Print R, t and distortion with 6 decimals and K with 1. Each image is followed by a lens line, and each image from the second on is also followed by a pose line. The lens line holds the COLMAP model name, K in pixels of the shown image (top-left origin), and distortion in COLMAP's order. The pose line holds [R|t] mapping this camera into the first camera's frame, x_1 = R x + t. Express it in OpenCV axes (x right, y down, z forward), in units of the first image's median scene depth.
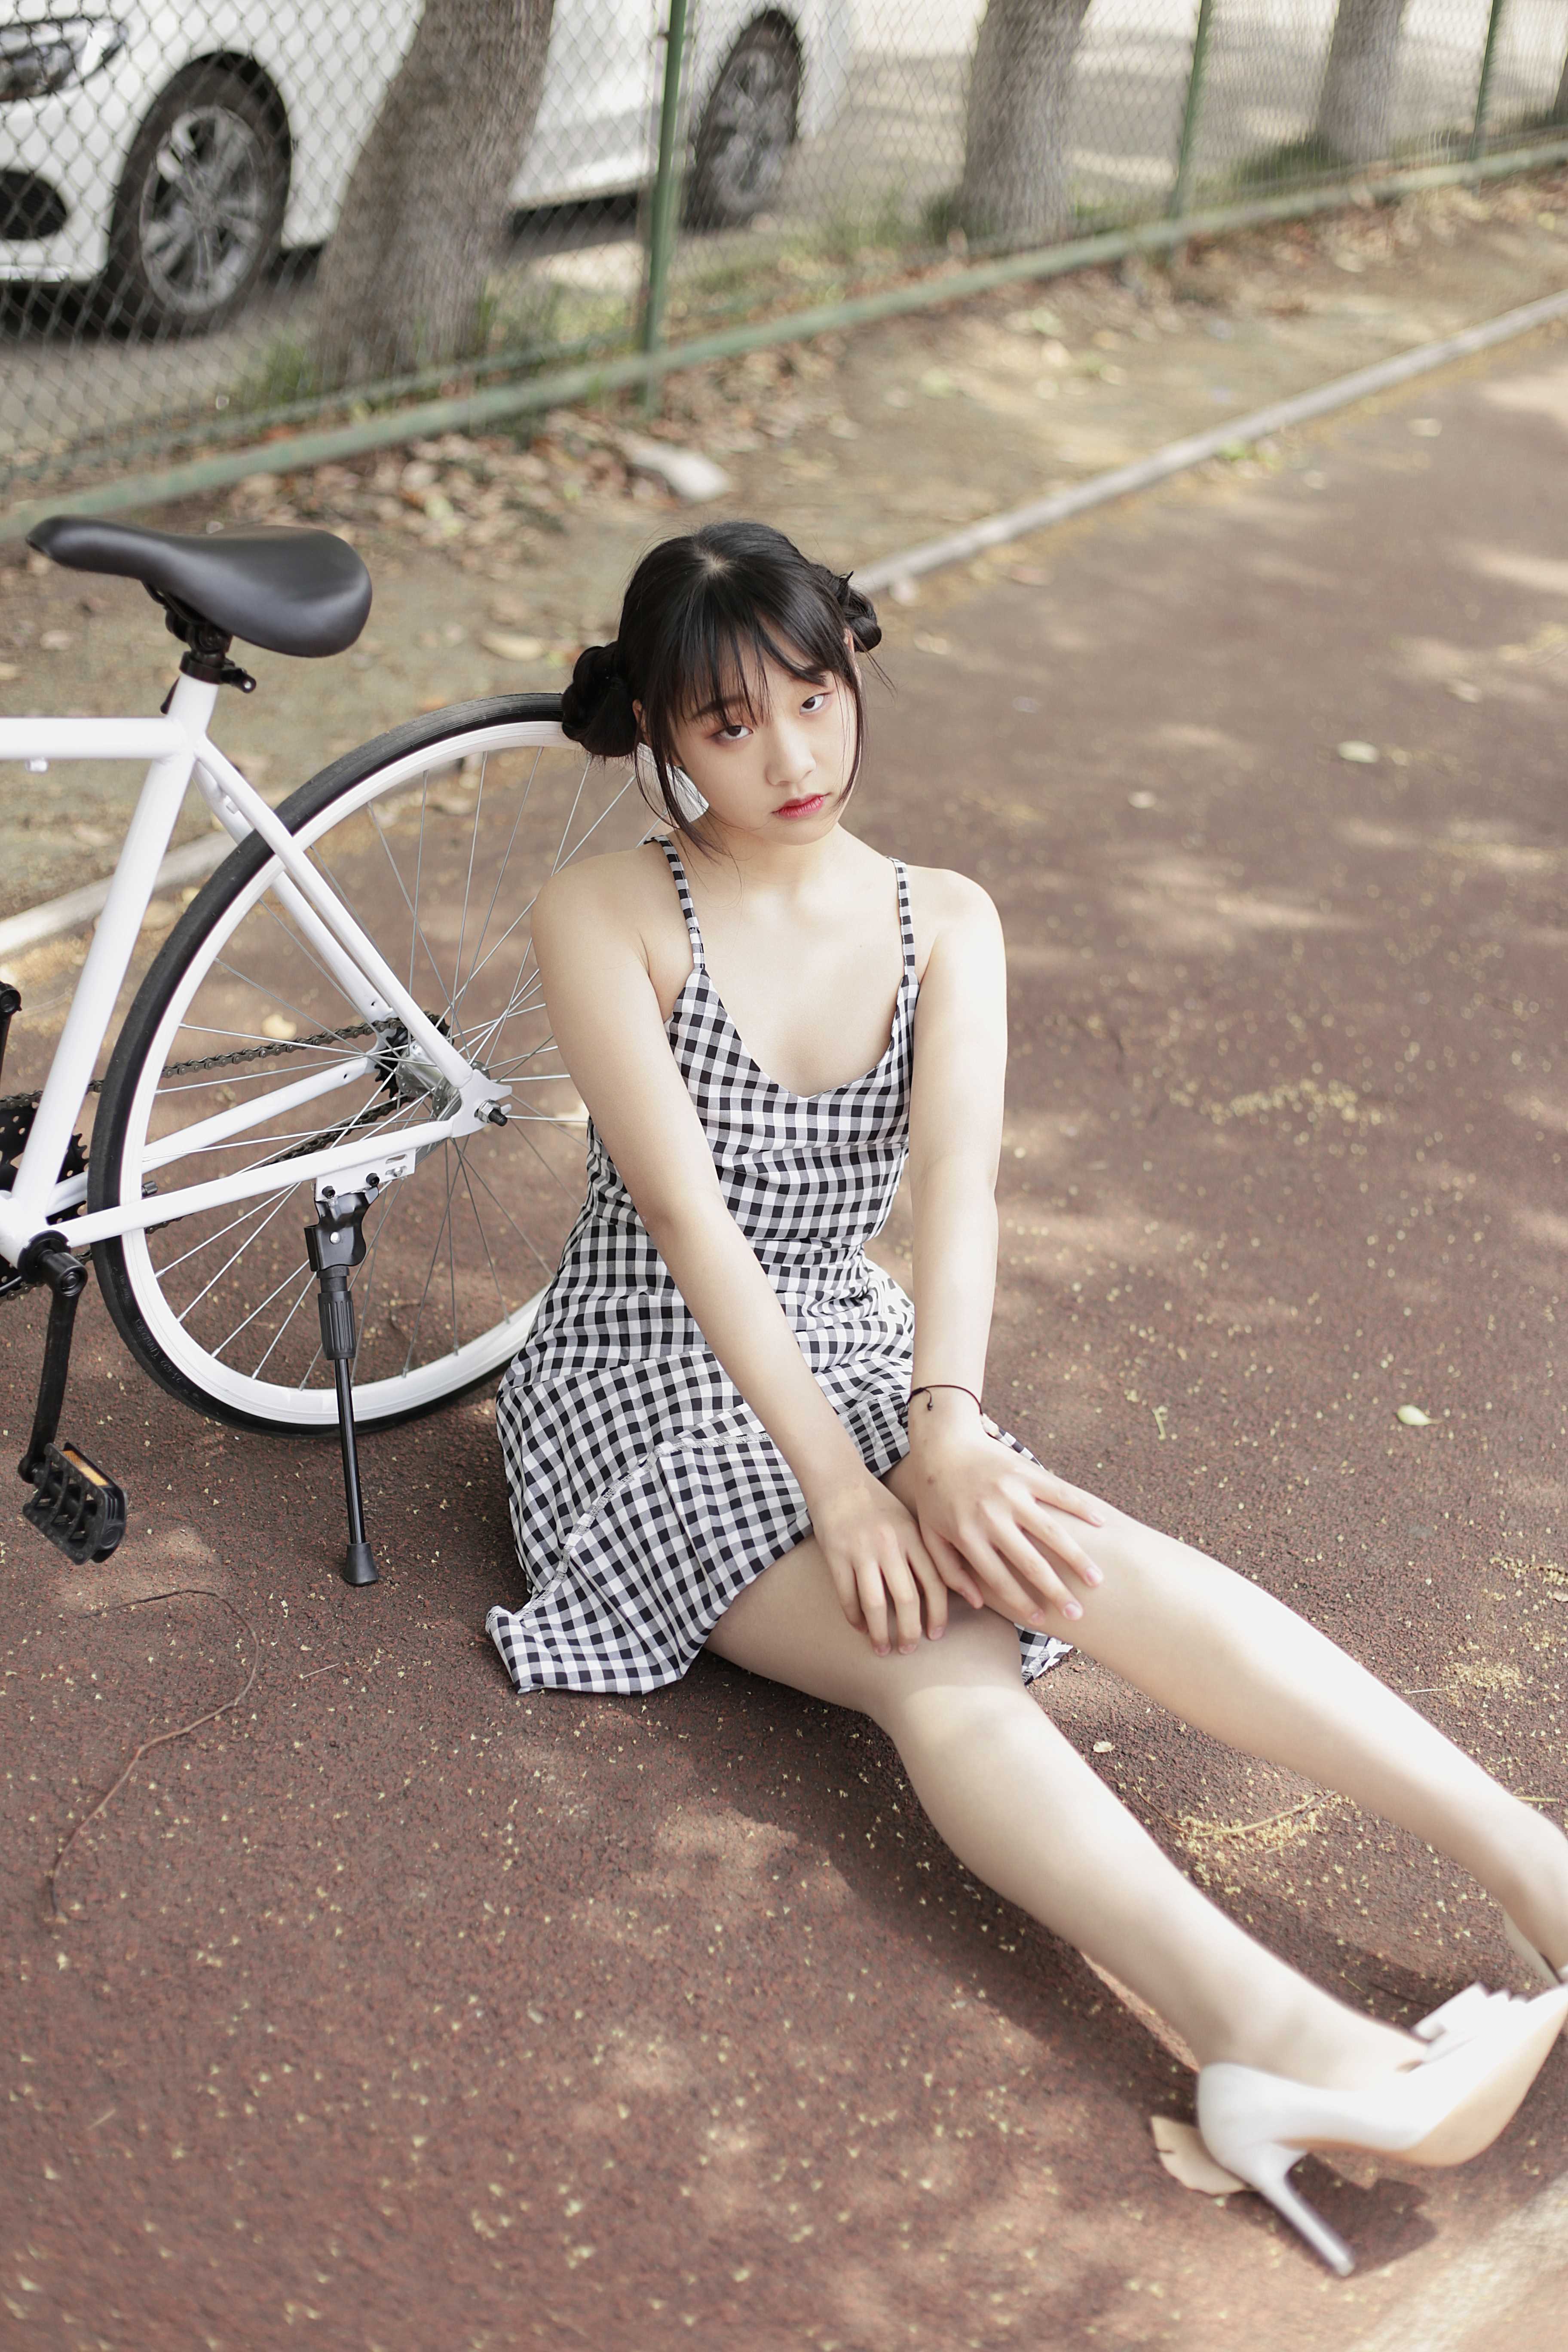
lens RADIAL K [[3450.0, 0, 778.4], [0, 3450.0, 1176.6], [0, 0, 1]] dist [-0.122691, 0.000000]
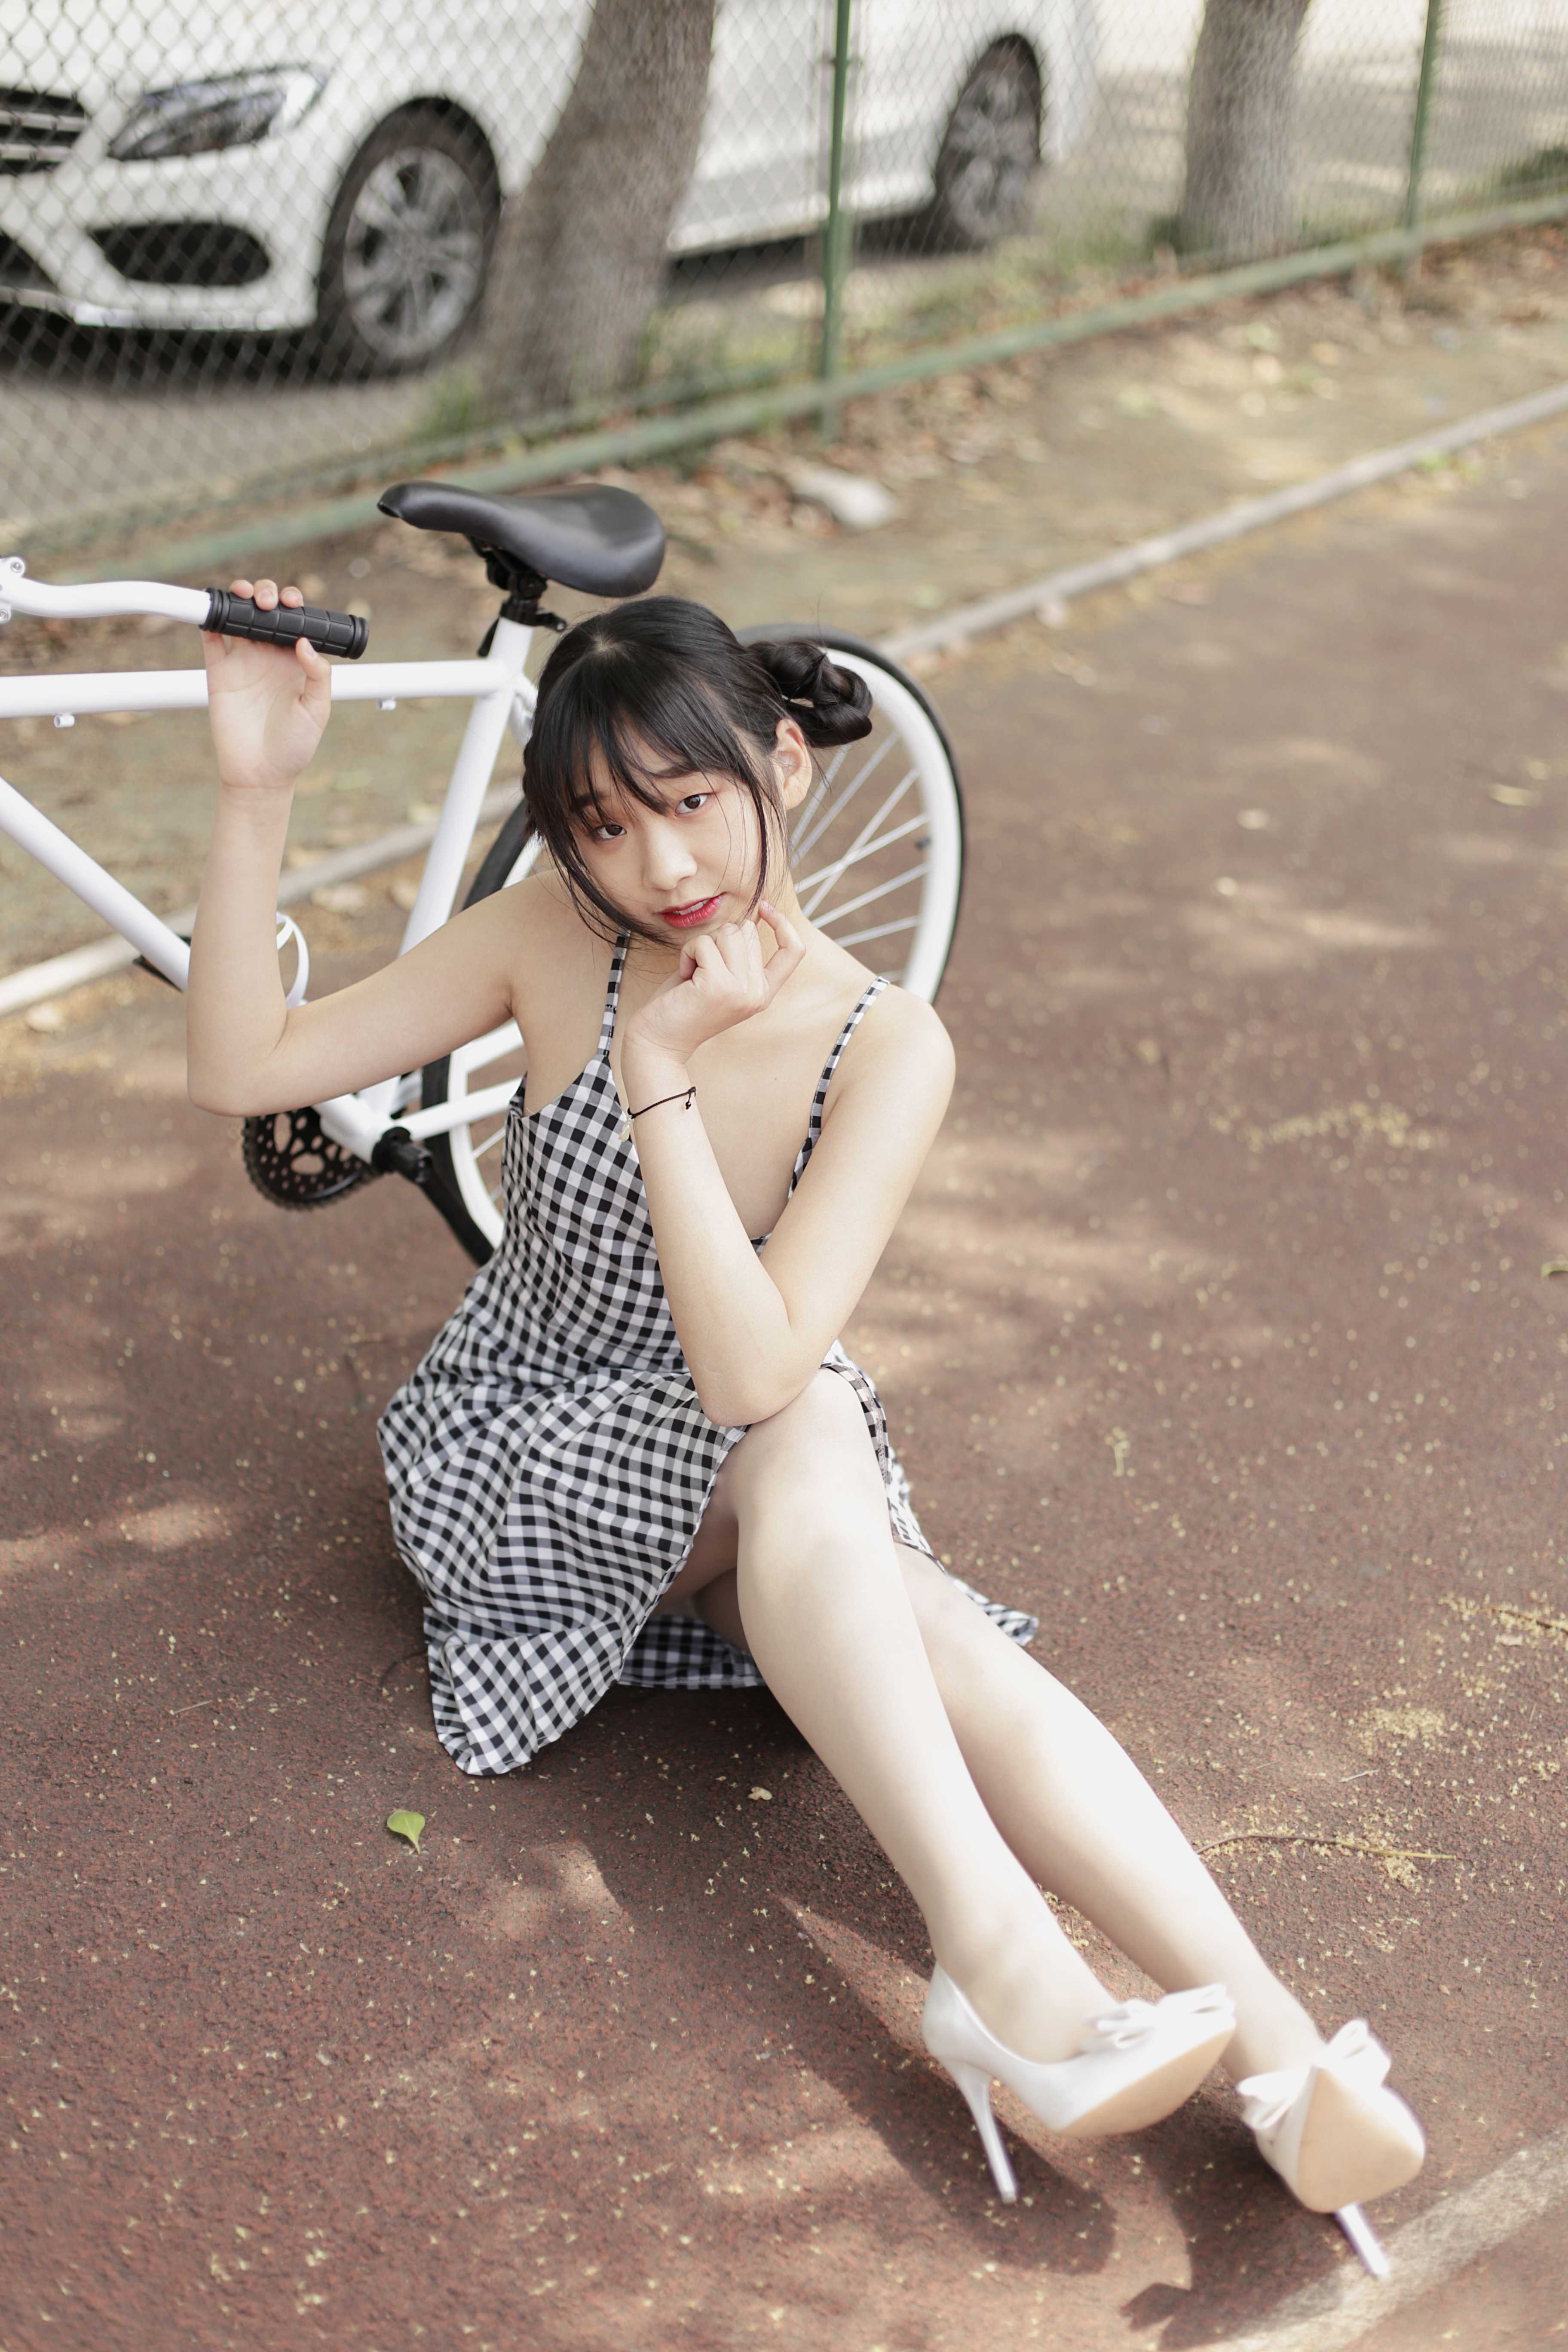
lens RADIAL K [[3450.0, 0, 765.7], [0, 3450.0, 1173.4], [0, 0, 1]] dist [-0.122691, 0.000000]
pose [[0.993629, -0.009531, -0.112293, 0.116855], [0.008507, 0.999918, -0.009590, -0.000554], [0.112375, 0.008573, 0.993629, 0.019098]]
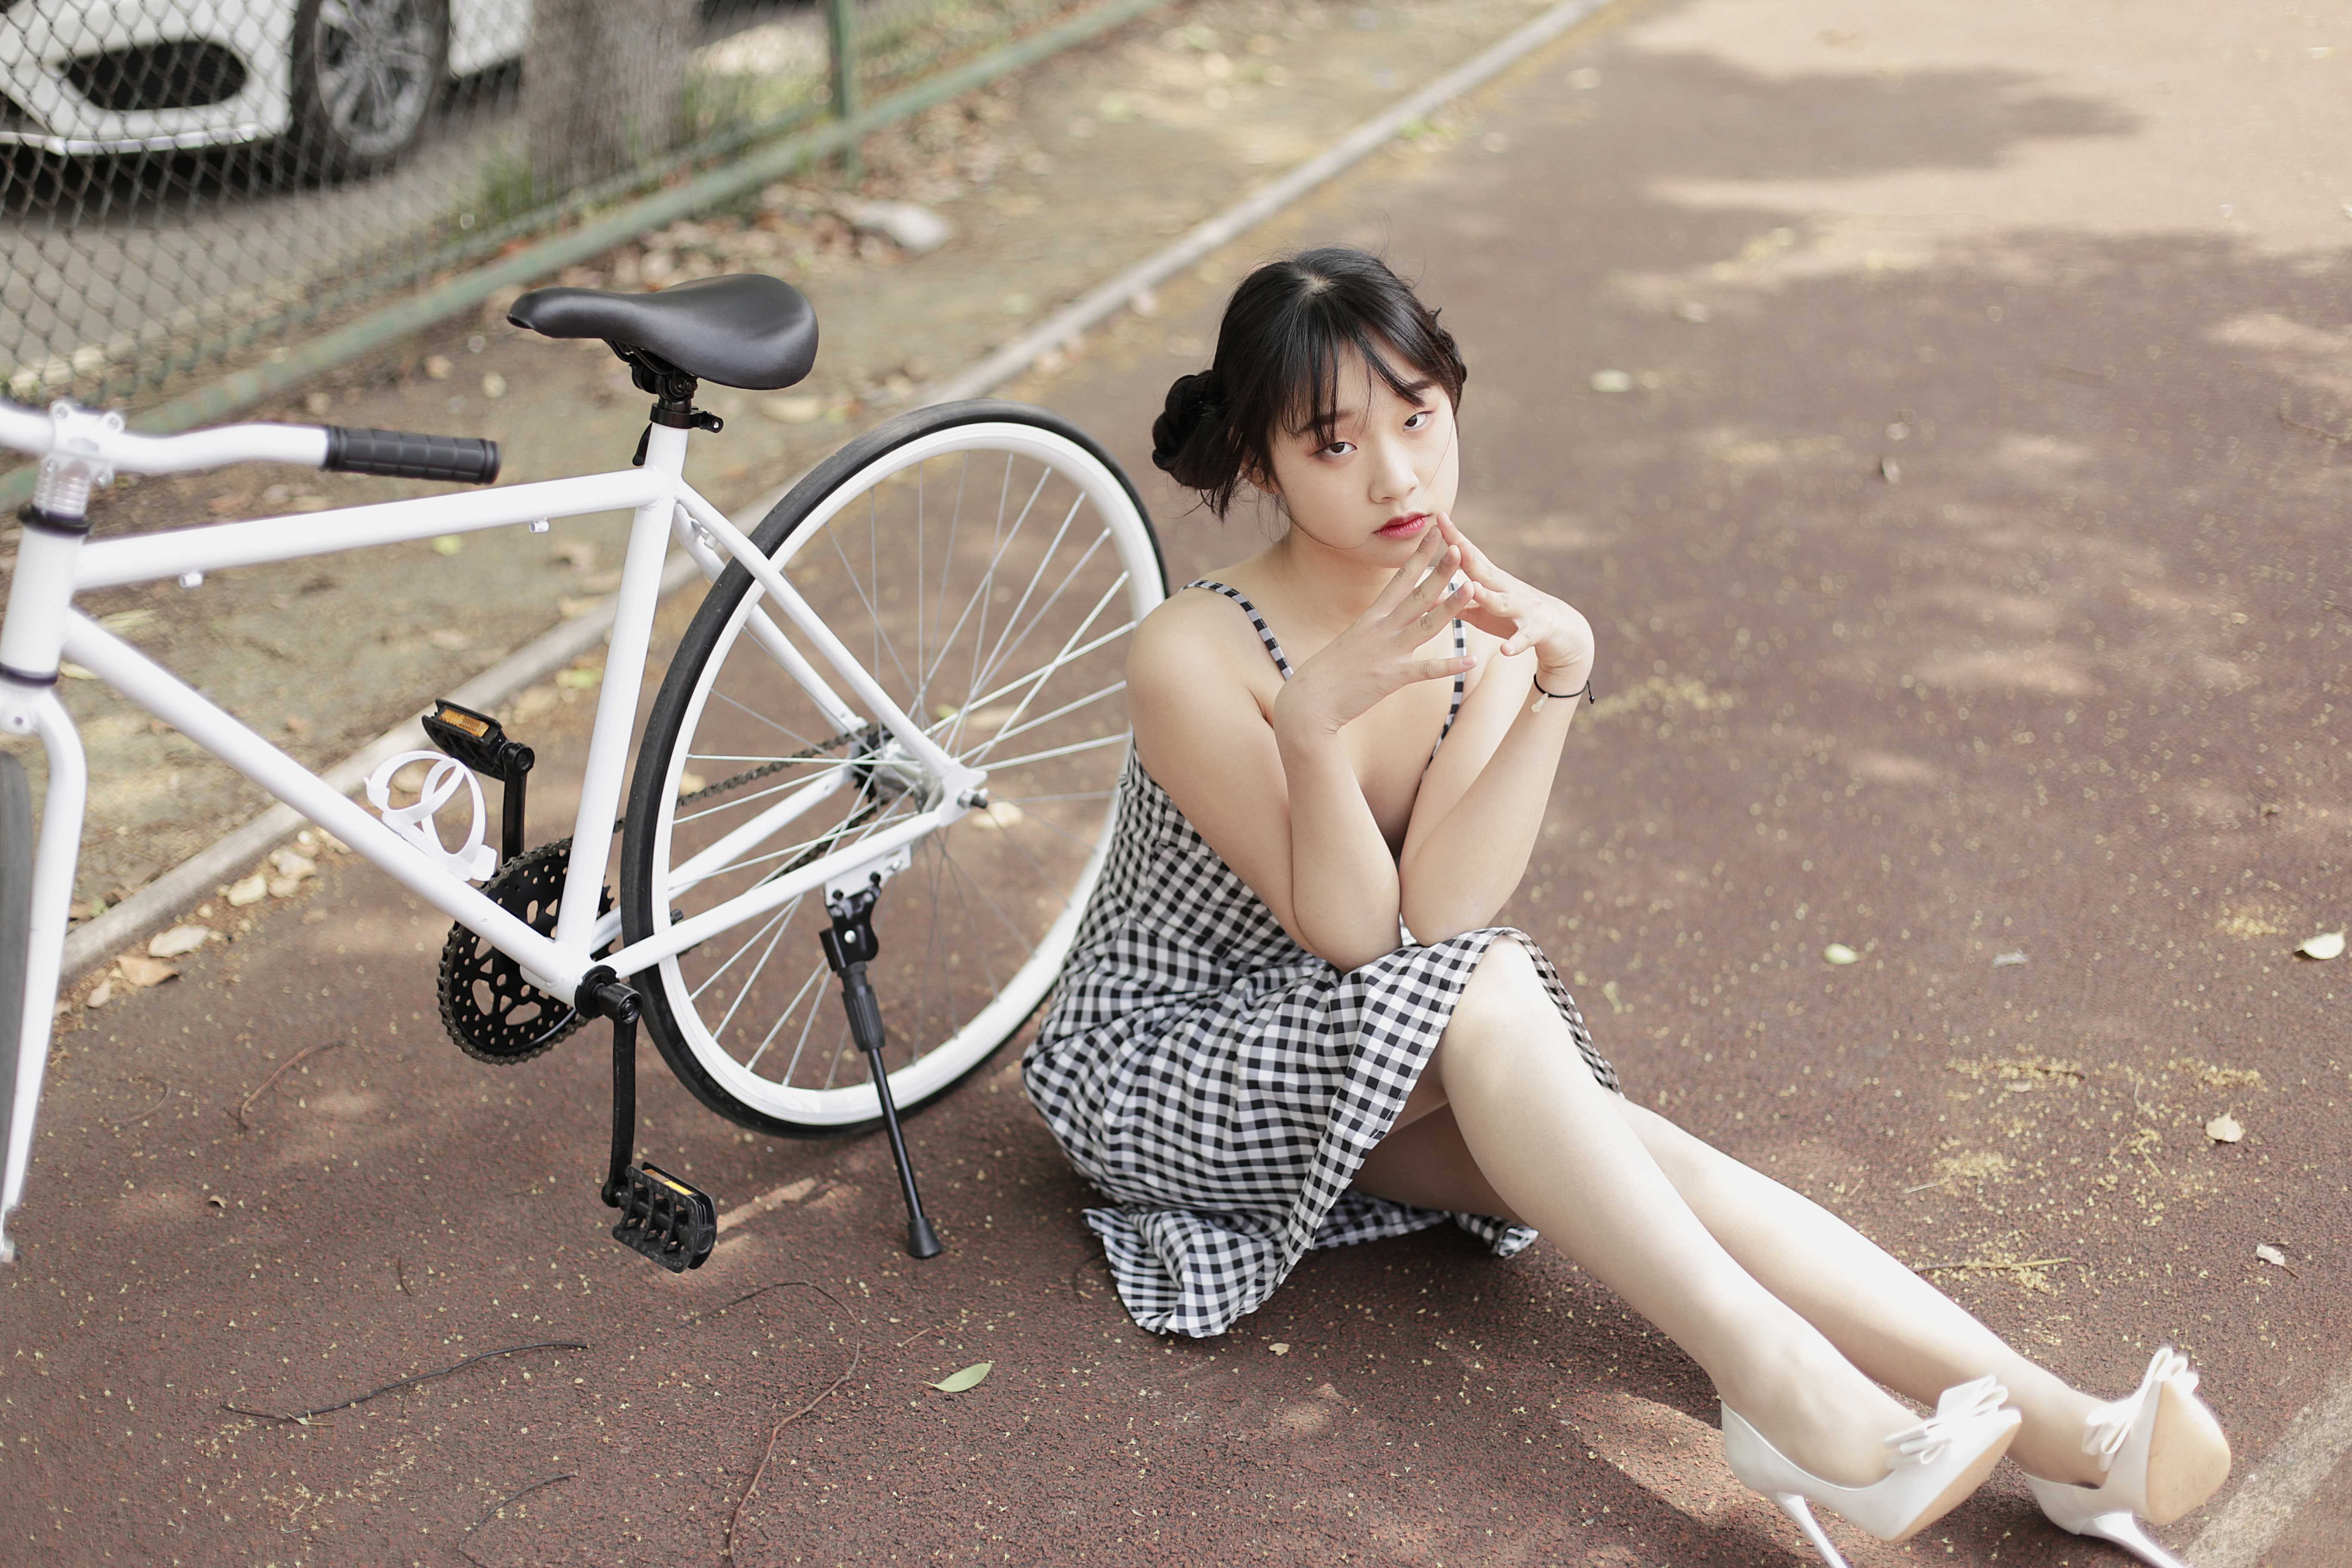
lens RADIAL K [[3450.0, 0, 1171.6], [0, 3450.0, 786.0], [0, 0, 1]] dist [-0.122691, 0.000000]
pose [[0.985165, -0.161487, 0.058074, -0.071443], [0.163709, 0.985861, -0.035748, 0.021879], [-0.051480, 0.044725, 0.997672, -0.053447]]
